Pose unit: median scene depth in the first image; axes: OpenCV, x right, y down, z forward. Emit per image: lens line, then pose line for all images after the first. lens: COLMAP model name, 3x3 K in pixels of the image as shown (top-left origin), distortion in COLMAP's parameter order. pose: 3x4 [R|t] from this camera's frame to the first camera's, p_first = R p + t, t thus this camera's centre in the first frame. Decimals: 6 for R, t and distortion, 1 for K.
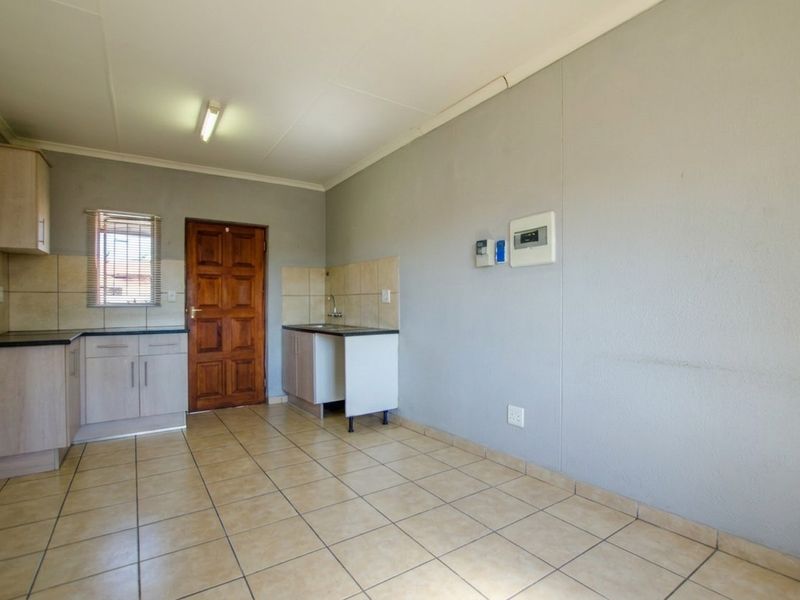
lens RADIAL K [[420.3, 0, 400.0], [0, 420.3, 300.0], [0, 0, 1]] dist [-0.001586, -0.000374]
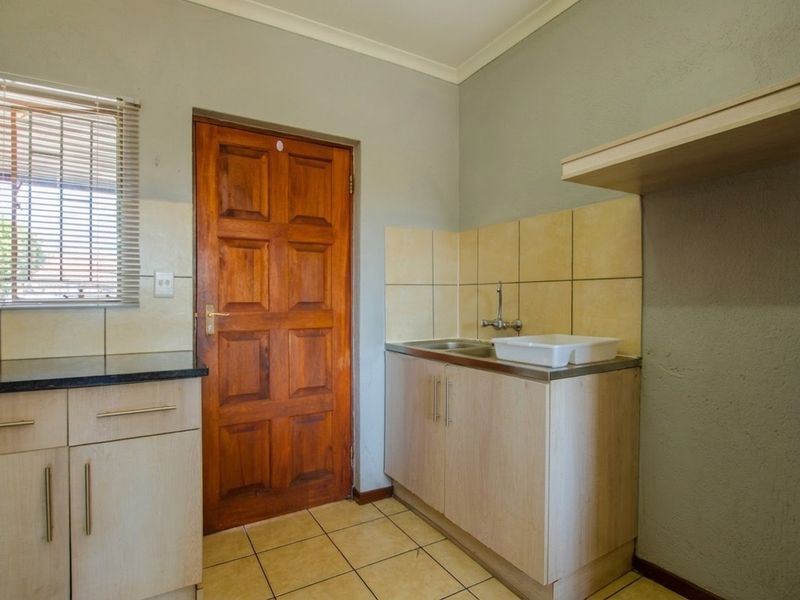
lens RADIAL K [[453.6, 0, 400.4], [0, 453.6, 303.9], [0, 0, 1]] dist [-0.002437, -0.000028]
pose [[0.998766, 0.006402, -0.049253, -0.251162], [-0.005062, 0.999615, 0.027297, -0.002009], [0.049409, -0.027014, 0.998413, 0.495198]]
